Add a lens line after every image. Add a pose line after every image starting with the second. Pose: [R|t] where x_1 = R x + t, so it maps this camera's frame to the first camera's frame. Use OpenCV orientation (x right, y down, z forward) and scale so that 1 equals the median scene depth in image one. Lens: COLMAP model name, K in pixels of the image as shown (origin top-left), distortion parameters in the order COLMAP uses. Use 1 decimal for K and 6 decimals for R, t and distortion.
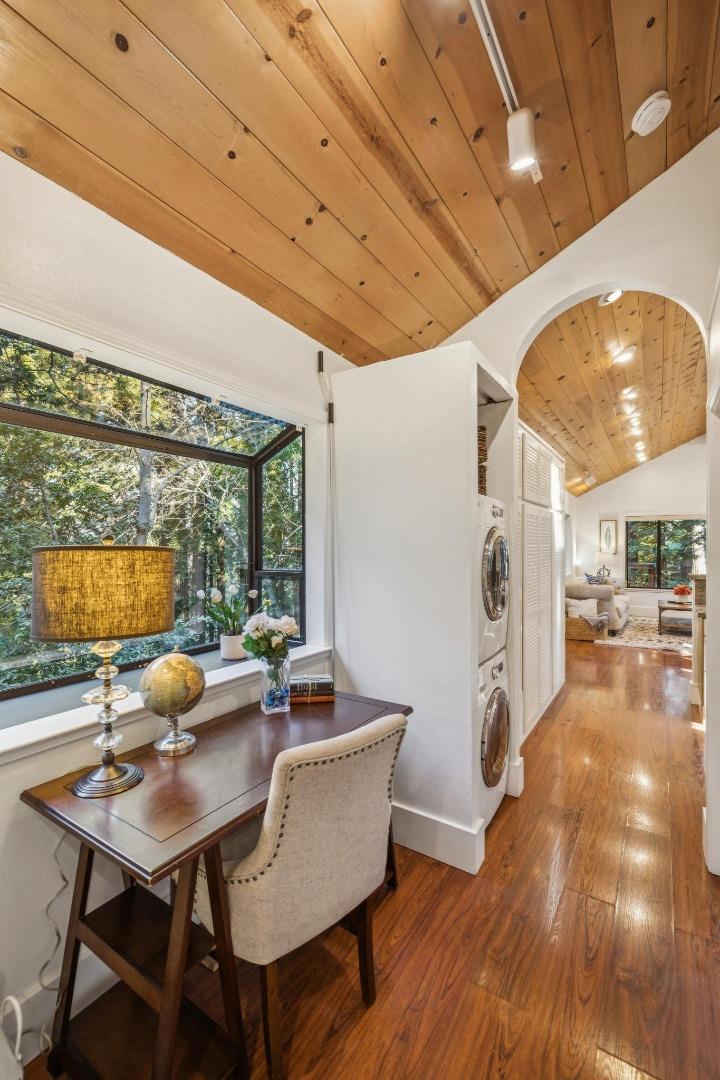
lens RADIAL K [[460.4, 0, 359.5], [0, 460.4, 542.2], [0, 0, 1]] dist [-0.002852, -0.001104]
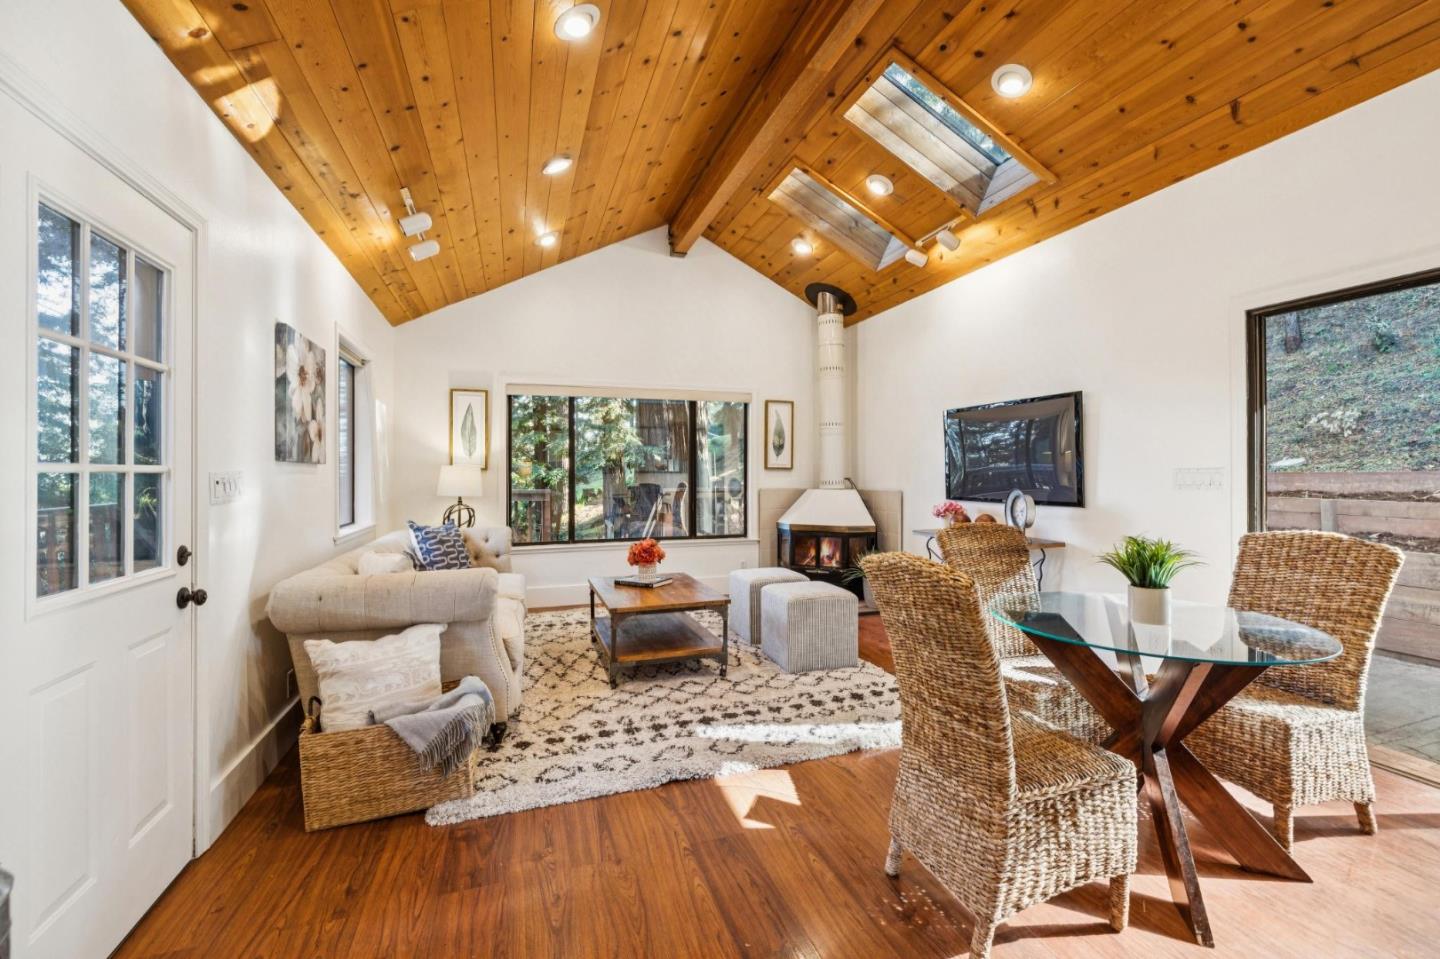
lens RADIAL K [[613.9, 0, 716.8], [0, 613.9, 473.2], [0, 0, 1]] dist [-0.002852, -0.001104]
pose [[0.627613, -0.003943, 0.778515, 0.336213], [-0.004781, 0.999949, 0.008919, 0.030765], [-0.778510, -0.009319, 0.627562, 0.644372]]
